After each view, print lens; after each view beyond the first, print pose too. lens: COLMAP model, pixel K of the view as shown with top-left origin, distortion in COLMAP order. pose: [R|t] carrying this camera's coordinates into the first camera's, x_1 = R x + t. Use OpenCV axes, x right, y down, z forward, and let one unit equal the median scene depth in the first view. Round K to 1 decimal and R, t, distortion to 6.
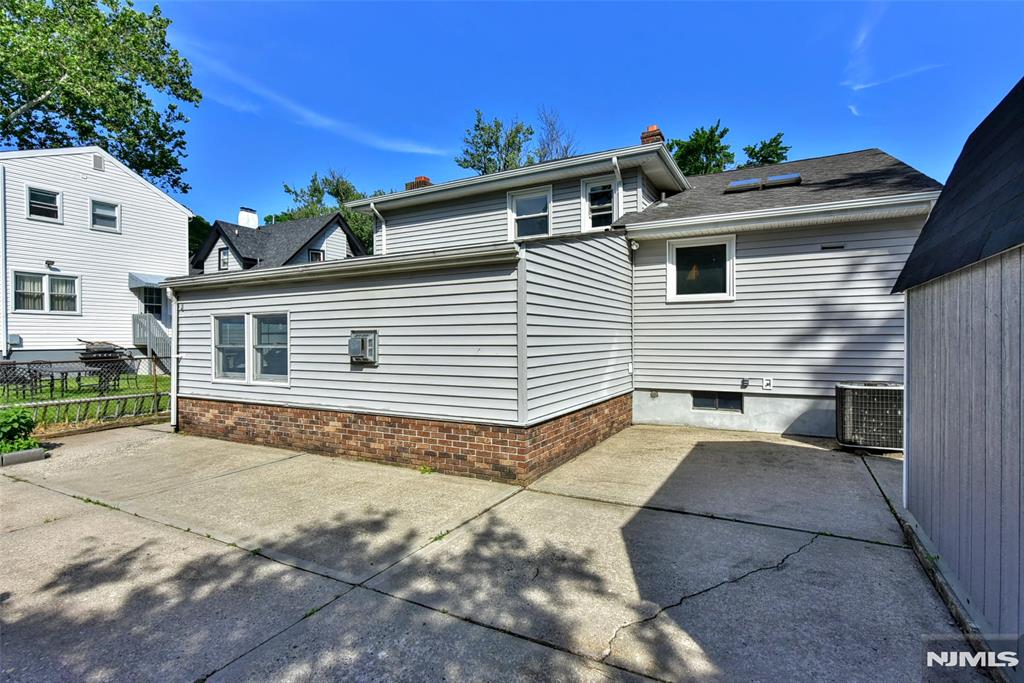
lens RADIAL K [[518.6, 0, 512.0], [0, 518.6, 341.5], [0, 0, 1]] dist [-0.011479, 0.000907]
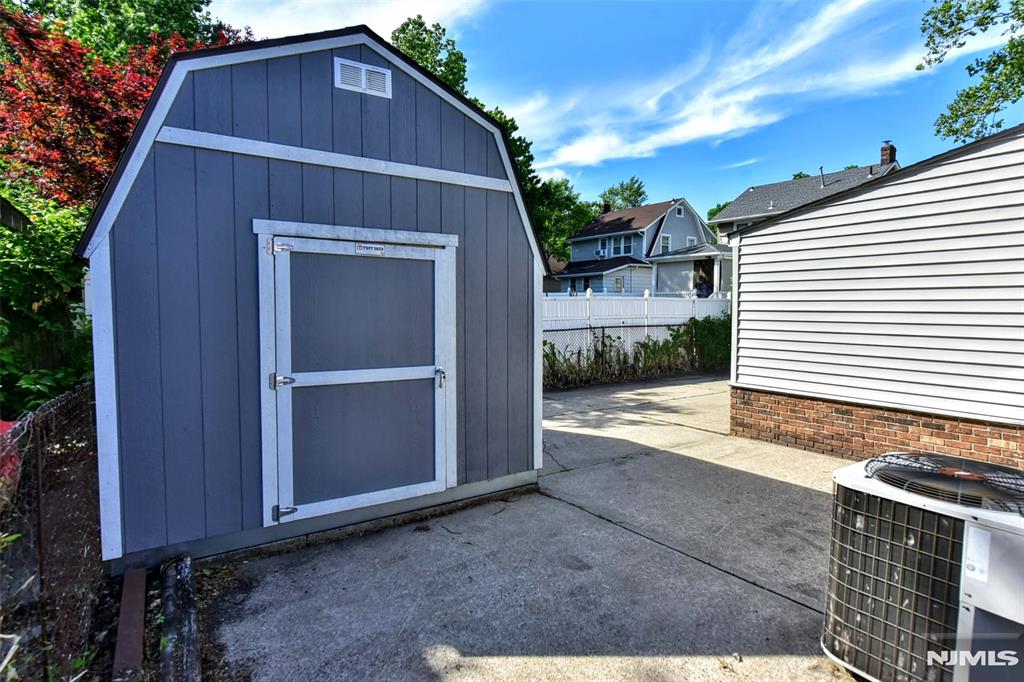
lens RADIAL K [[549.5, 0, 512.0], [0, 549.5, 341.0], [0, 0, 1]] dist [-0.042991, 0.000799]
pose [[-0.473406, 0.059873, -0.878807, 2.027333], [-0.005124, 0.997483, 0.070718, -0.042443], [0.880829, 0.037982, -0.471908, 1.672955]]
